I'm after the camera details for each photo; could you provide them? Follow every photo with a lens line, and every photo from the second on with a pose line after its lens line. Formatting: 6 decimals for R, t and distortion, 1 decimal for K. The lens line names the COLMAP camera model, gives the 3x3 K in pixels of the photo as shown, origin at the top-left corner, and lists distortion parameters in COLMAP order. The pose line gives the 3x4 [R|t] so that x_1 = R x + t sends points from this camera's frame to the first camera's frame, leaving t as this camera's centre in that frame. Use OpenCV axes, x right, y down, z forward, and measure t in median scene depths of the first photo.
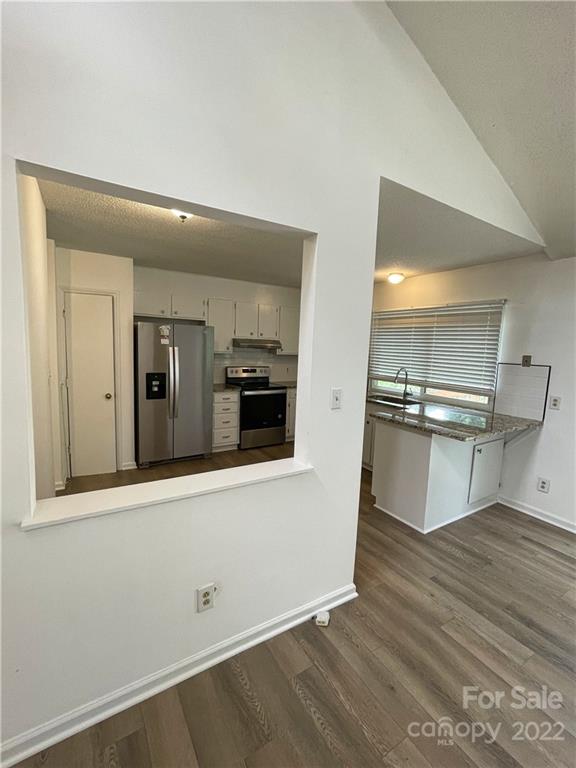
lens RADIAL K [[334.3, 0, 285.7], [0, 334.3, 384.0], [0, 0, 1]] dist [0.001239, -0.000379]
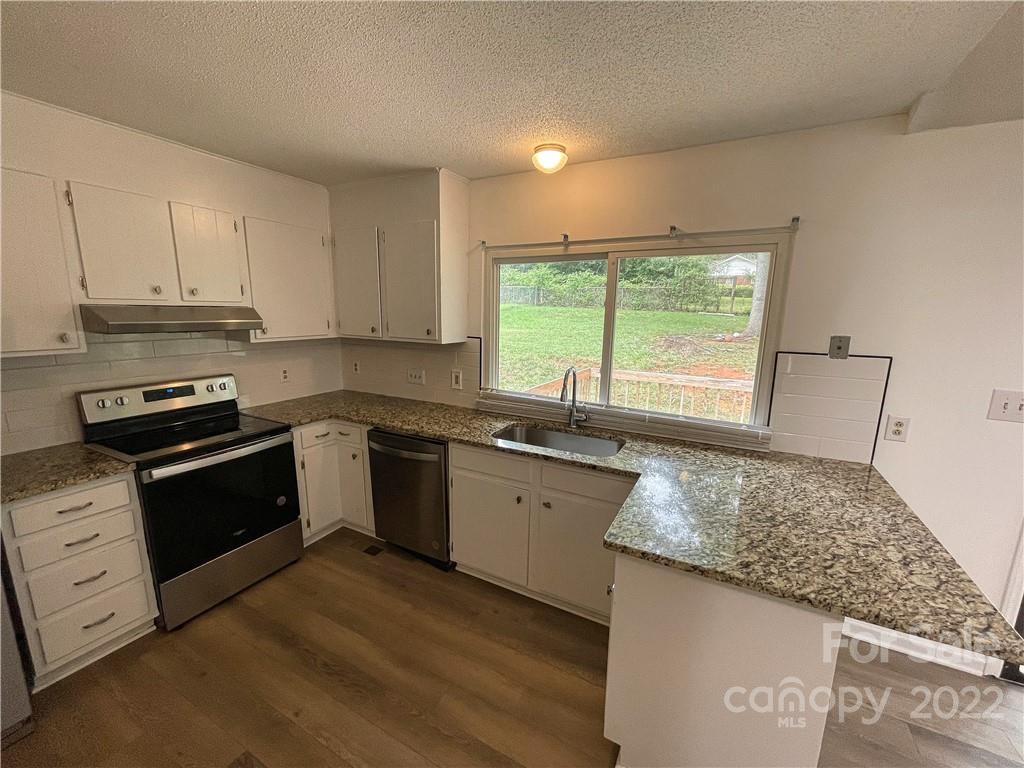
lens RADIAL K [[414.2, 0, 509.2], [0, 414.2, 389.0], [0, 0, 1]] dist [0.001880, -0.000148]
pose [[0.866052, -0.115116, 0.486521, -0.008373], [0.072121, 0.991718, 0.106271, -0.073334], [-0.494726, -0.056948, 0.867181, 0.478320]]
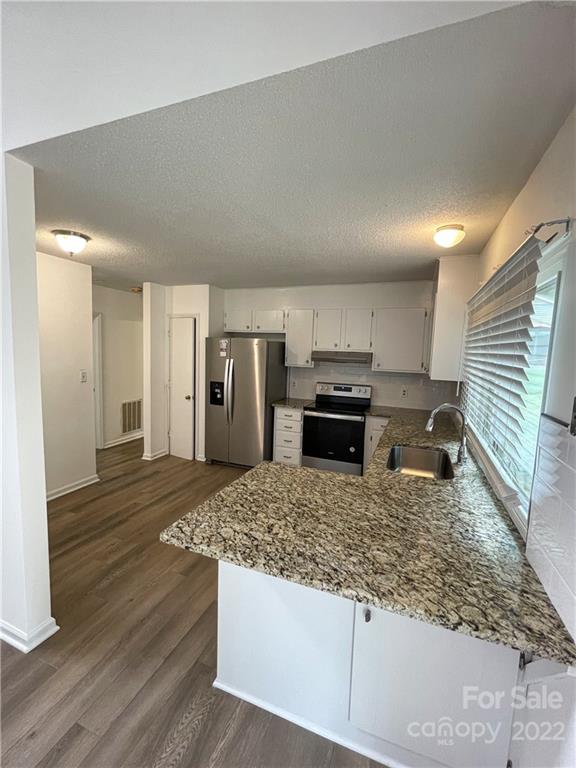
lens RADIAL K [[334.3, 0, 287.2], [0, 334.3, 381.4], [0, 0, 1]] dist [0.001239, -0.000379]
pose [[0.596777, 0.062013, -0.800007, 0.545542], [-0.104816, 0.994491, -0.001100, -0.047977], [0.795532, 0.084510, 0.599990, 0.426185]]
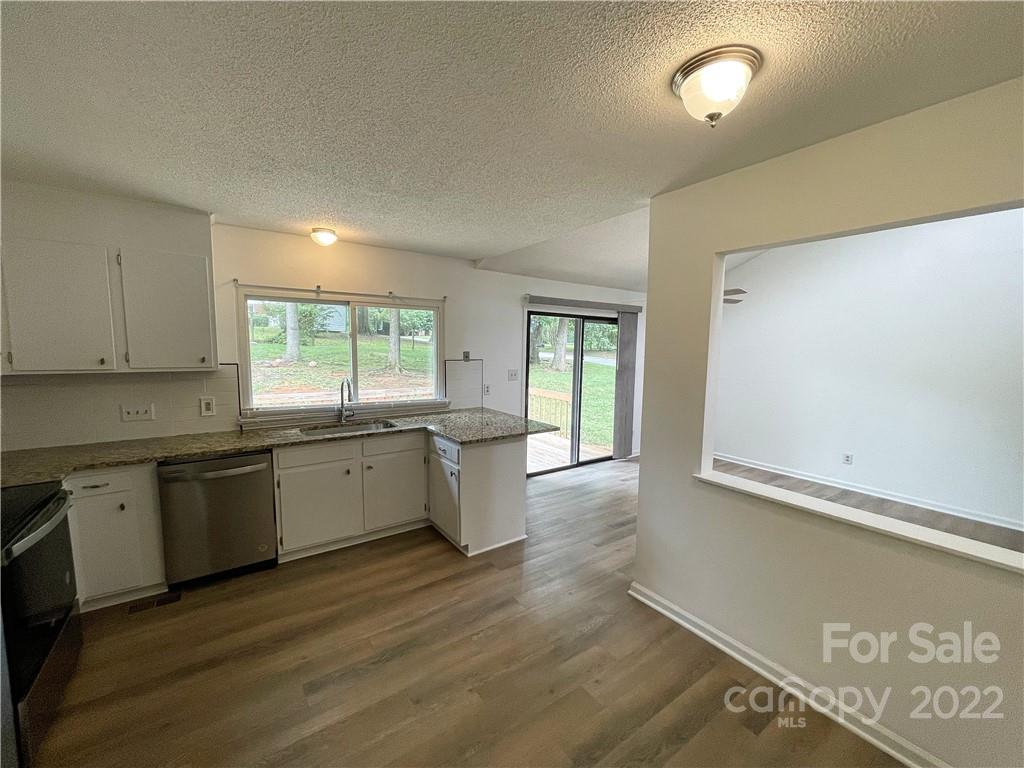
lens RADIAL K [[414.2, 0, 515.2], [0, 414.2, 383.1], [0, 0, 1]] dist [0.001880, -0.000148]
pose [[-0.064363, -0.127949, 0.989690, -0.440523], [0.100171, 0.985909, 0.133975, -0.100927], [-0.992886, 0.107762, -0.050640, 0.624121]]
